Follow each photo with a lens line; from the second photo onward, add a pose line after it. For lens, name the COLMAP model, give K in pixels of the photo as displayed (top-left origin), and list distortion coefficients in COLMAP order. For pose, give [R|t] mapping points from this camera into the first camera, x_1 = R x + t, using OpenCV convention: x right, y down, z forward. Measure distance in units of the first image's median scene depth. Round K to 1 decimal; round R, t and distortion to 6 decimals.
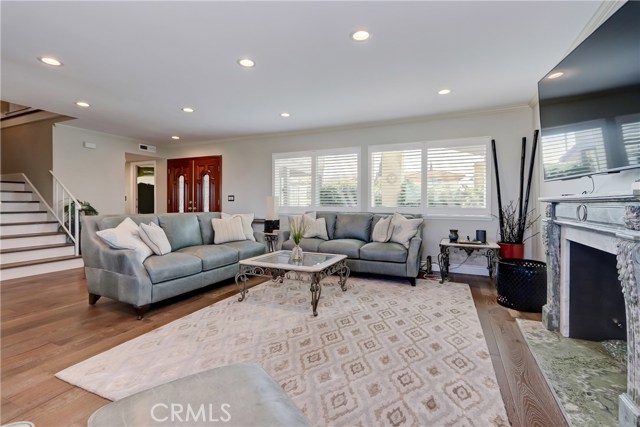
lens RADIAL K [[297.0, 0, 319.5], [0, 297.0, 205.1], [0, 0, 1]] dist [0.011059, 0.000103]
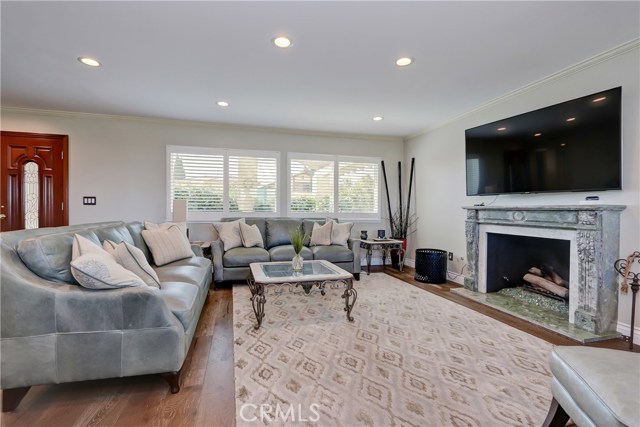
lens RADIAL K [[288.8, 0, 318.1], [0, 288.8, 216.2], [0, 0, 1]] dist [0.002760, 0.000174]
pose [[0.768707, -0.012499, 0.639479, -0.458644], [-0.001040, 0.999783, 0.020791, -0.002275], [-0.639600, -0.016647, 0.768528, 0.205064]]
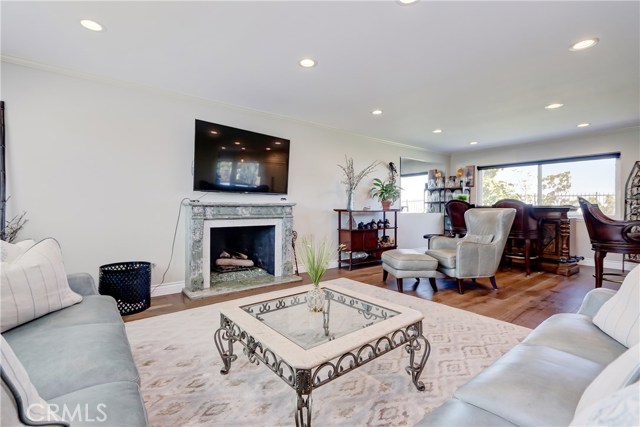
lens RADIAL K [[297.0, 0, 319.5], [0, 297.0, 205.1], [0, 0, 1]] dist [0.011059, 0.000103]
pose [[-0.893263, -0.007530, 0.449471, -0.238515], [-0.005257, 0.999966, 0.006306, -0.013259], [-0.449504, 0.003270, -0.893273, 1.171623]]
